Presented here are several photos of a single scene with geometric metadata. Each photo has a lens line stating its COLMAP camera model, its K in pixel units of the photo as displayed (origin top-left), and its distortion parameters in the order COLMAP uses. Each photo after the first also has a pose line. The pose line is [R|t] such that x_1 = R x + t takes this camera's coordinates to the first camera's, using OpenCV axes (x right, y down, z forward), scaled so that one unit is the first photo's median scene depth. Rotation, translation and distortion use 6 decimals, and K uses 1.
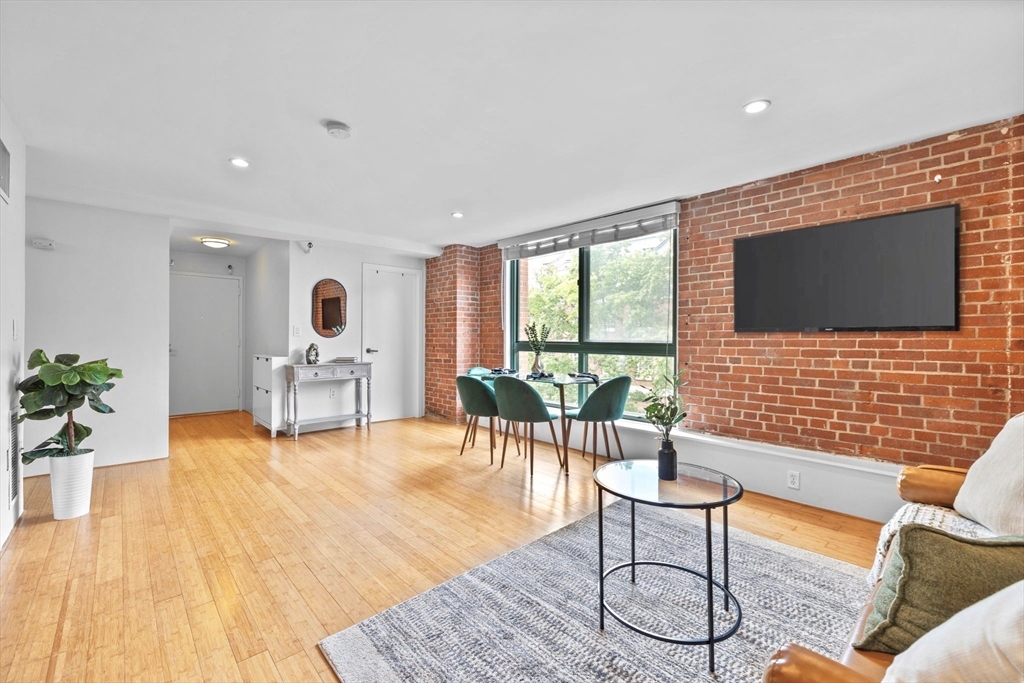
lens RADIAL K [[439.8, 0, 511.0], [0, 439.8, 338.0], [0, 0, 1]] dist [-0.002655, -0.000212]
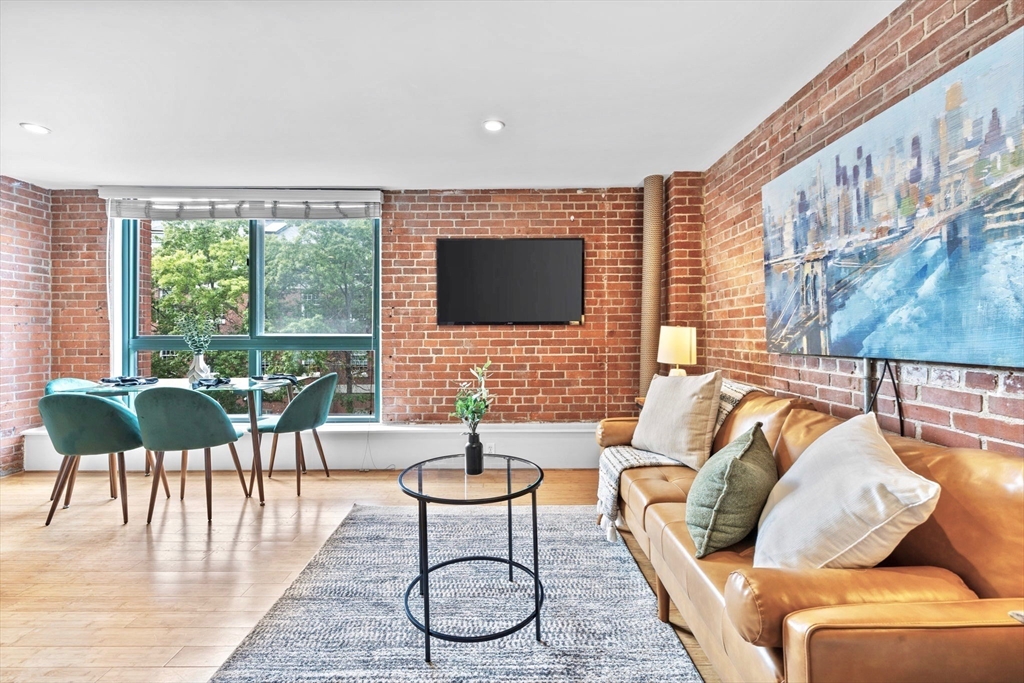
lens RADIAL K [[439.8, 0, 519.6], [0, 439.8, 327.9], [0, 0, 1]] dist [-0.002655, -0.000212]
pose [[0.666470, -0.000682, 0.745531, -0.183875], [0.004790, 0.999983, -0.003367, -0.001811], [-0.745516, 0.005815, 0.666462, 0.153083]]
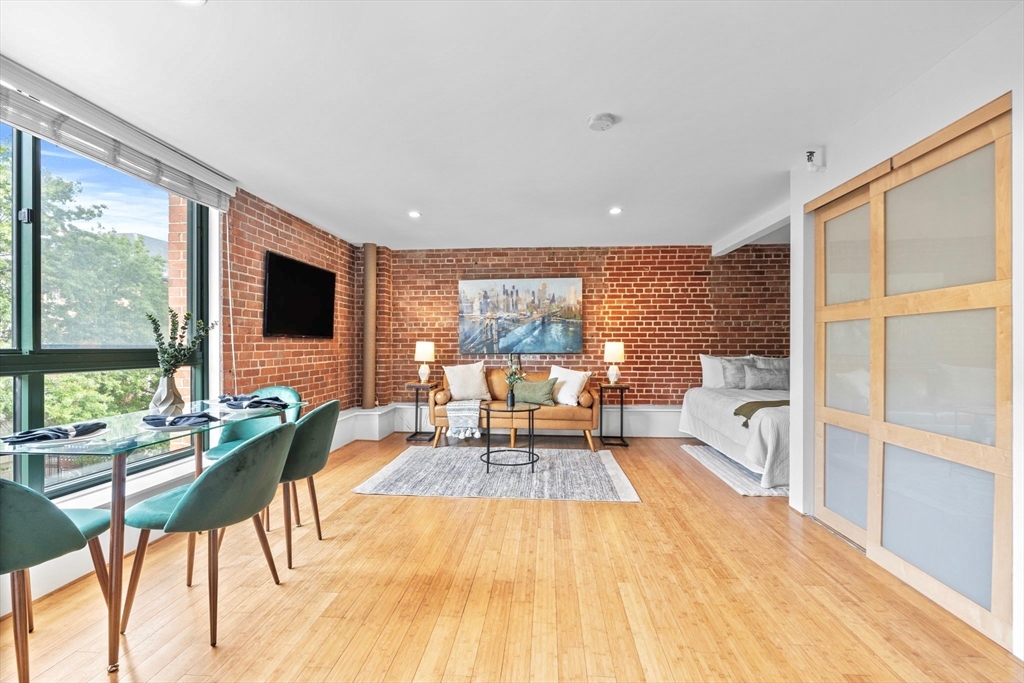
lens RADIAL K [[456.2, 0, 512.6], [0, 456.2, 341.9], [0, 0, 1]] dist [-0.005017, -0.001087]
pose [[-0.692382, -0.001538, 0.721530, -0.820910], [-0.007456, 0.999960, -0.005023, 0.000317], [-0.721493, -0.008858, -0.692365, 1.538273]]
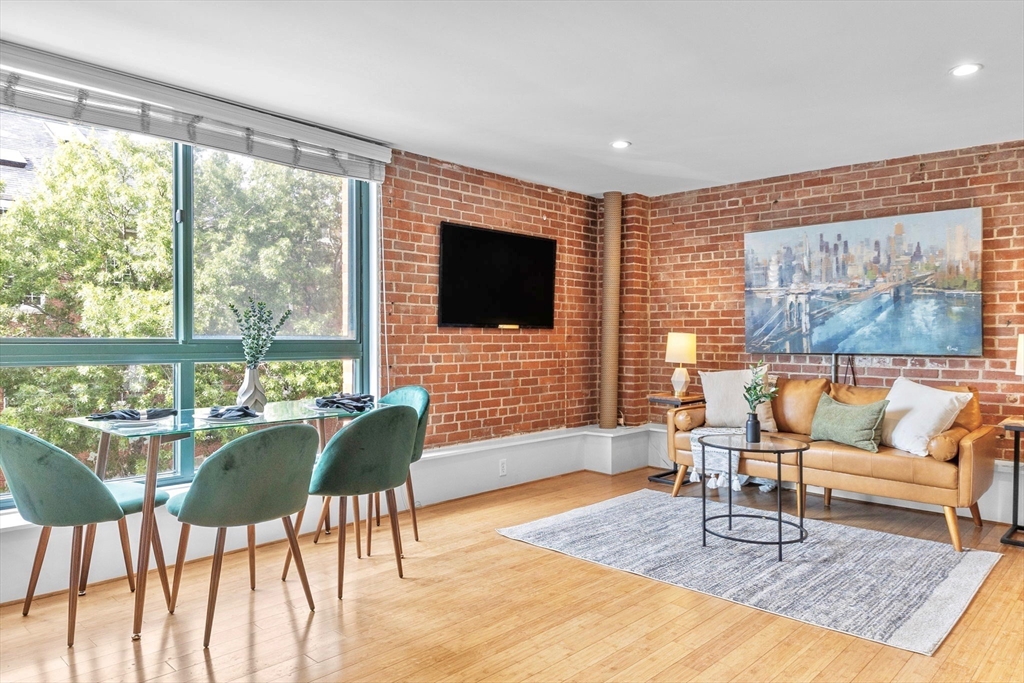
lens RADIAL K [[693.6, 0, 515.4], [0, 693.6, 337.9], [0, 0, 1]] dist [0.031278, -0.038970]
pose [[-0.090946, -0.009306, 0.995812, -1.024970], [-0.010517, 0.999910, 0.008384, -0.004652], [-0.995800, -0.009711, -0.091036, 1.123869]]
